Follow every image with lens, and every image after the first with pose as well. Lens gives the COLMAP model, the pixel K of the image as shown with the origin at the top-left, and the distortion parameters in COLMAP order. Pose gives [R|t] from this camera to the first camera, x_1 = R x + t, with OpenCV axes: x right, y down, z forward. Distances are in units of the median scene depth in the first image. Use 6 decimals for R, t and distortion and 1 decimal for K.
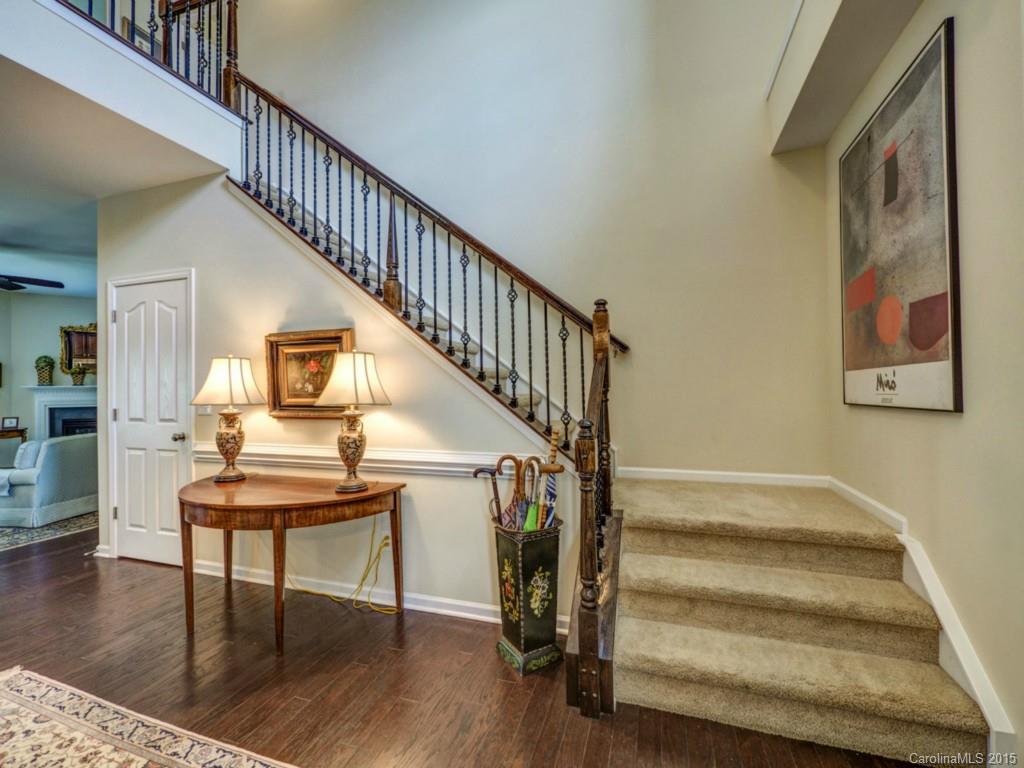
lens RADIAL K [[438.9, 0, 512.0], [0, 438.9, 384.0], [0, 0, 1]] dist [-0.000912, 0.000045]
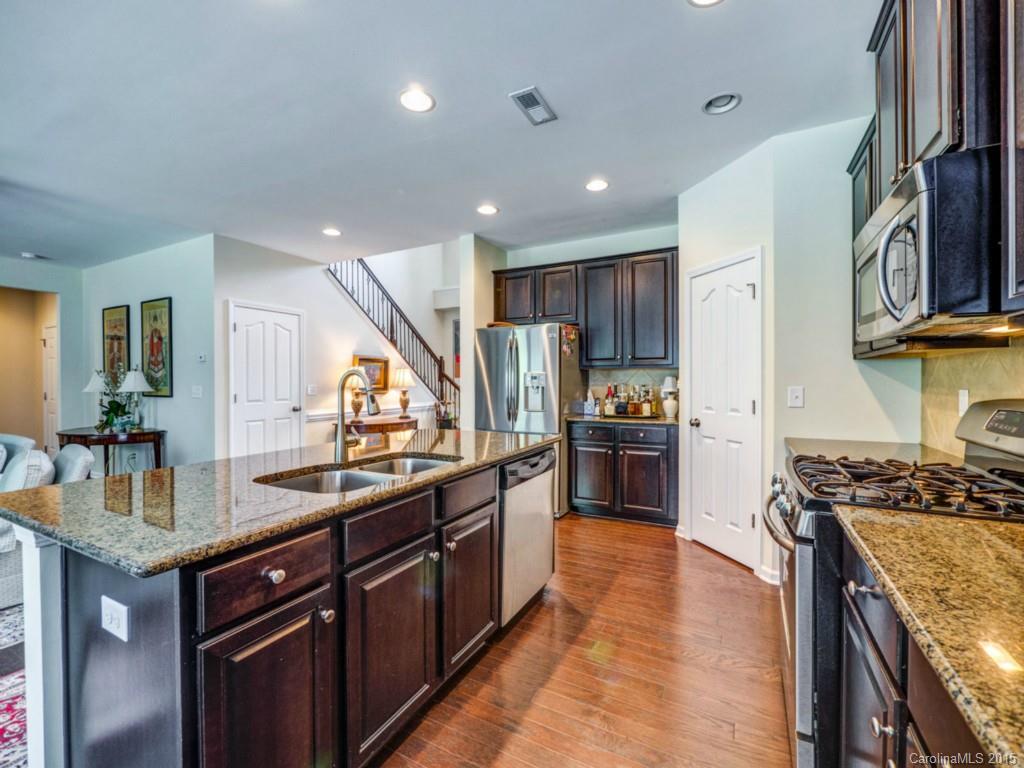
lens RADIAL K [[438.9, 0, 512.0], [0, 438.9, 384.0], [0, 0, 1]] dist [-0.000912, 0.000045]
pose [[0.170136, 0.002099, 0.985418, -2.218552], [-0.010384, 0.999946, -0.000337, 0.016785], [-0.985366, -0.010175, 0.170148, -0.097839]]
